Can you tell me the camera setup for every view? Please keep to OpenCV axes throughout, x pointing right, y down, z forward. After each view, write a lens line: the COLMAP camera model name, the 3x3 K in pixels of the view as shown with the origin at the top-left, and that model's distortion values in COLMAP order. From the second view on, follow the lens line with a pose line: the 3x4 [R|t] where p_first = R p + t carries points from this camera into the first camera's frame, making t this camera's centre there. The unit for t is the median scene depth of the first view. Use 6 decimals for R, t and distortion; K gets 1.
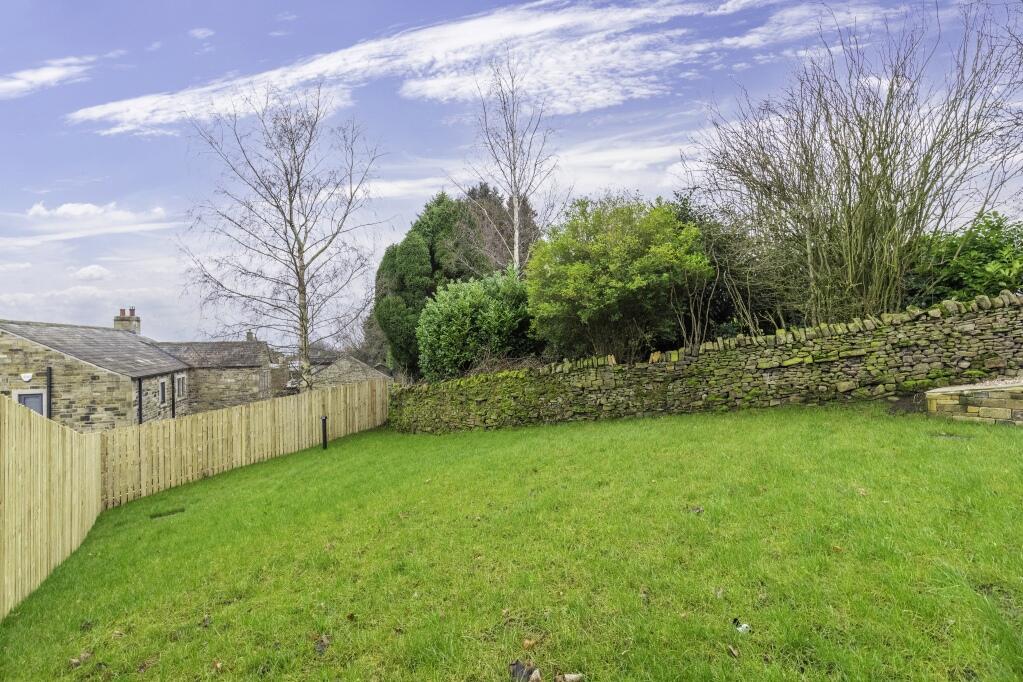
lens RADIAL K [[471.0, 0, 504.9], [0, 471.0, 340.7], [0, 0, 1]] dist [0.012432, 0.000557]
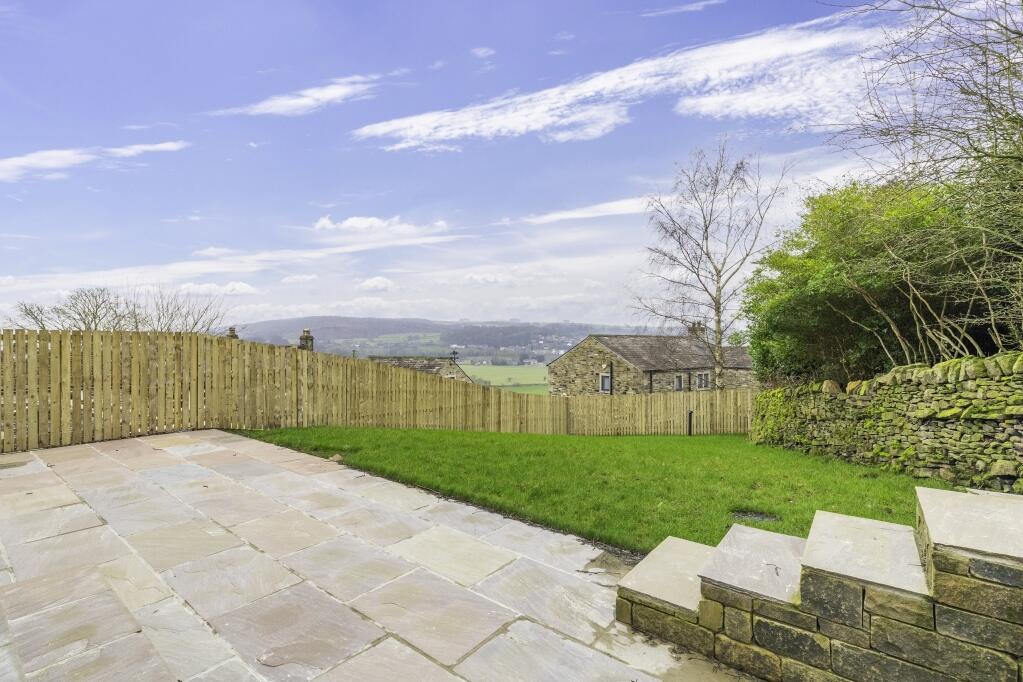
lens RADIAL K [[459.8, 0, 509.0], [0, 459.8, 340.8], [0, 0, 1]] dist [0.006085, 0.000390]
pose [[0.276566, 0.003815, -0.960987, 0.708592], [0.000931, 0.999991, 0.004237, -0.036210], [0.960994, -0.002067, 0.276560, 0.197757]]
